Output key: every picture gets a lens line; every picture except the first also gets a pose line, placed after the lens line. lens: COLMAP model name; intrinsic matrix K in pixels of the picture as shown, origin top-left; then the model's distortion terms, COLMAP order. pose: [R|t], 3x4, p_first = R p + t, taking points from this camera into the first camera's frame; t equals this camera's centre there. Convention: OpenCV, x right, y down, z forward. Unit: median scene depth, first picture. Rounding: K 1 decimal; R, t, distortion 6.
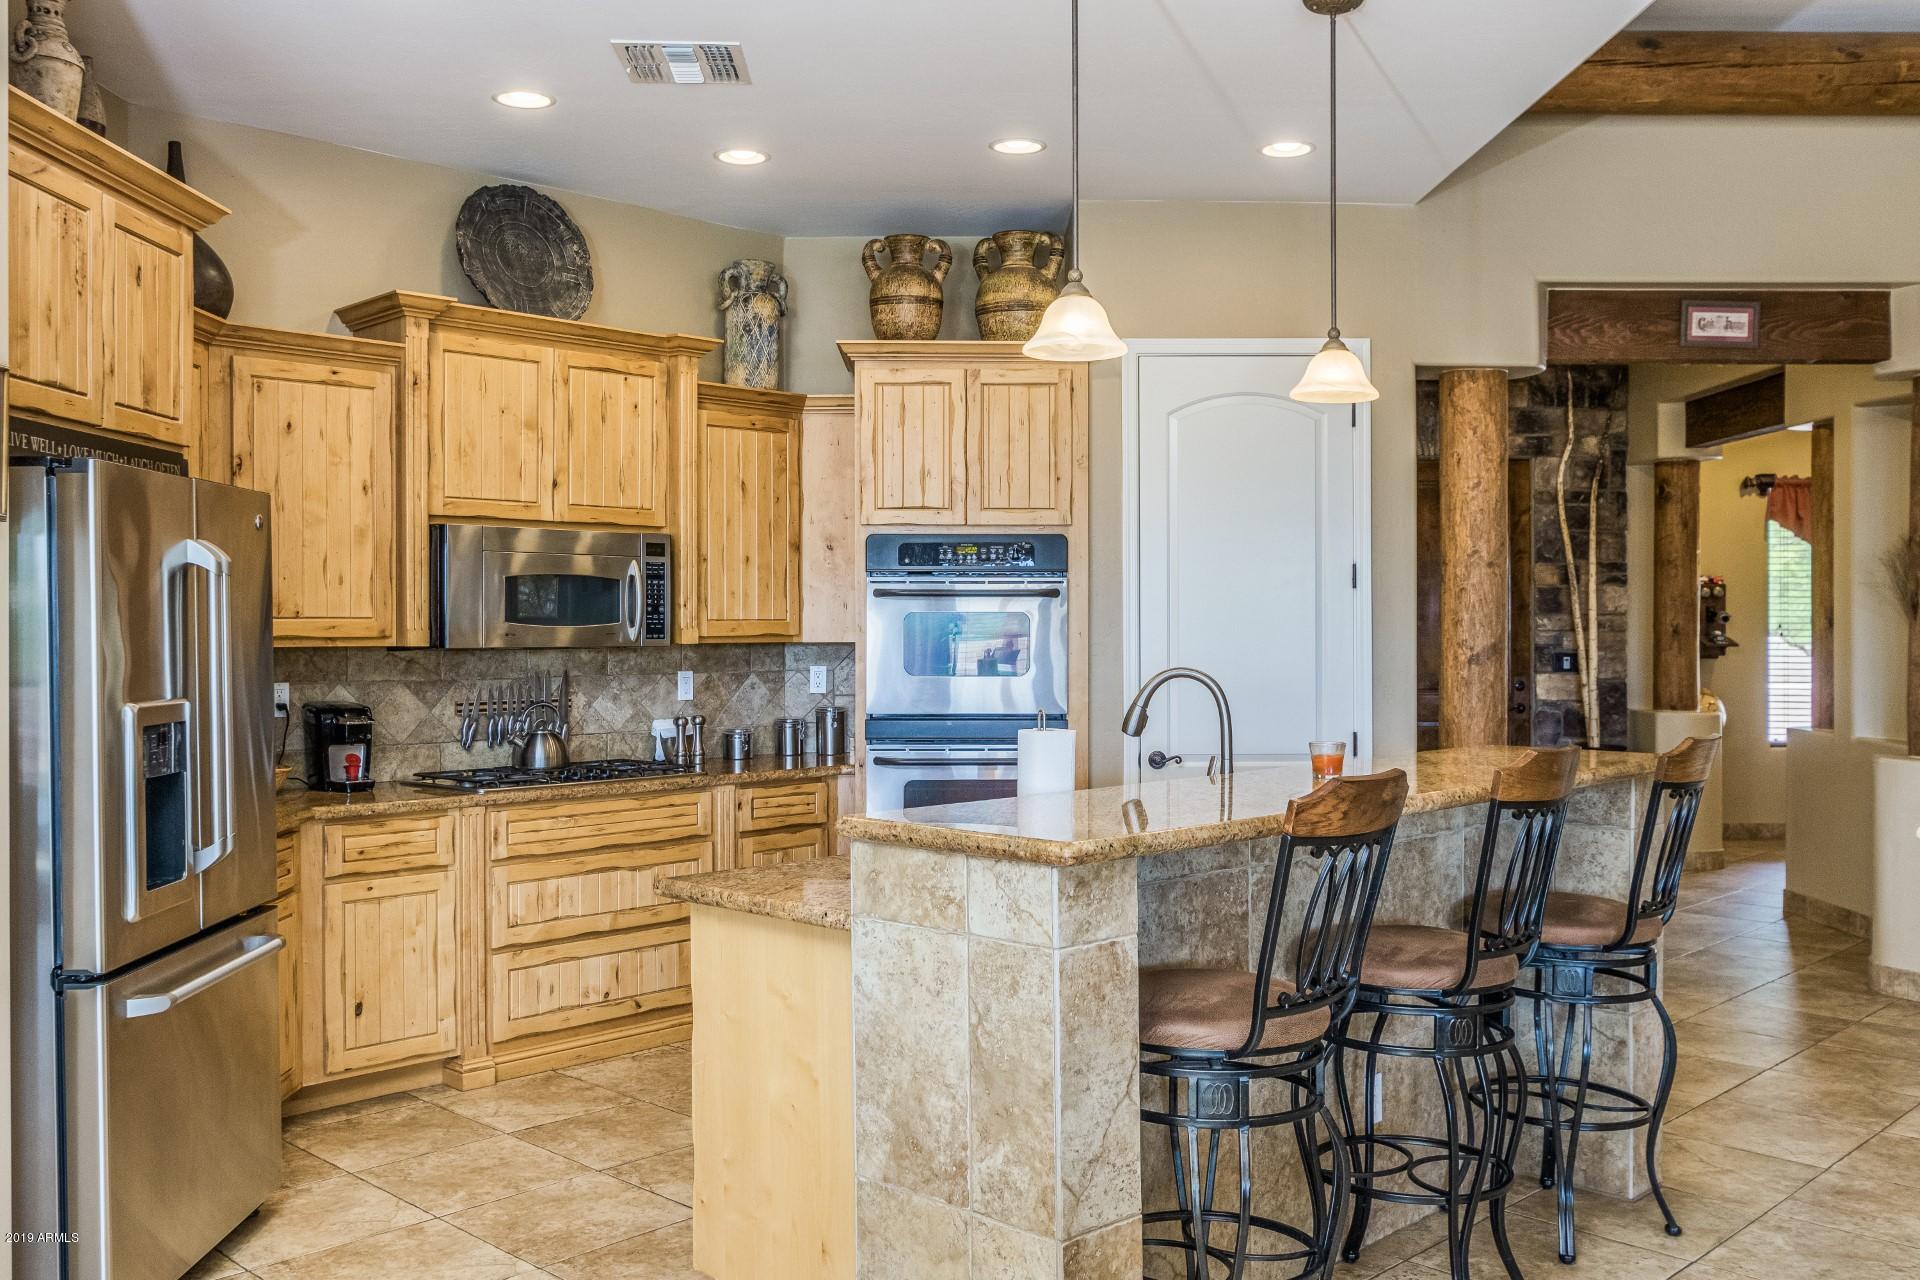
lens RADIAL K [[1679.5, 0, 962.5], [0, 1679.5, 626.6], [0, 0, 1]] dist [0.007994, -0.016131]
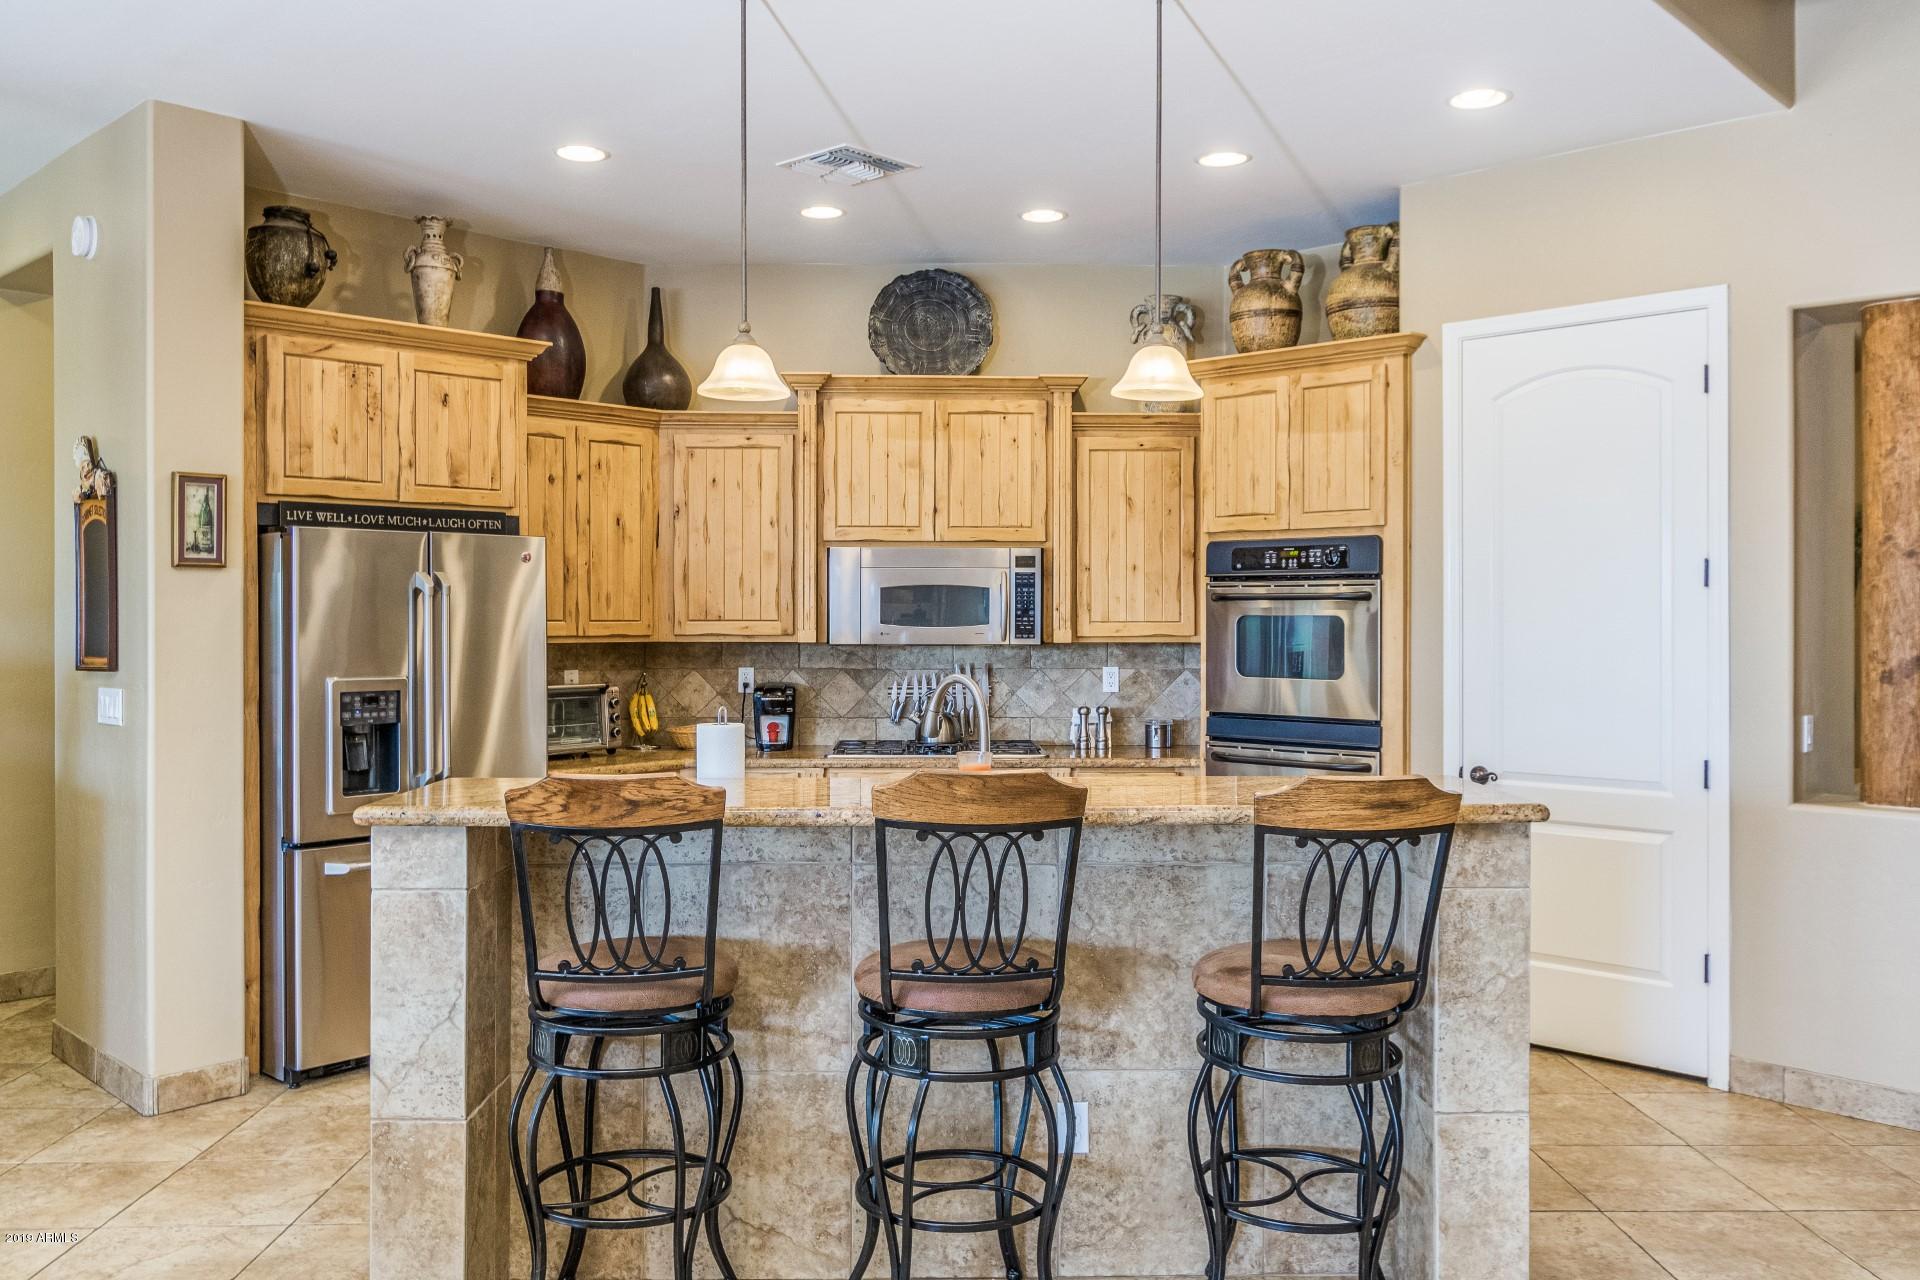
lens RADIAL K [[1513.2, 0, 959.0], [0, 1513.2, 624.0], [0, 0, 1]] dist [-0.000254, -0.004812]
pose [[0.715301, 0.005234, -0.698797, 0.491989], [-0.003209, 0.999986, 0.004206, -0.006550], [0.698809, -0.000766, 0.715308, 0.205006]]
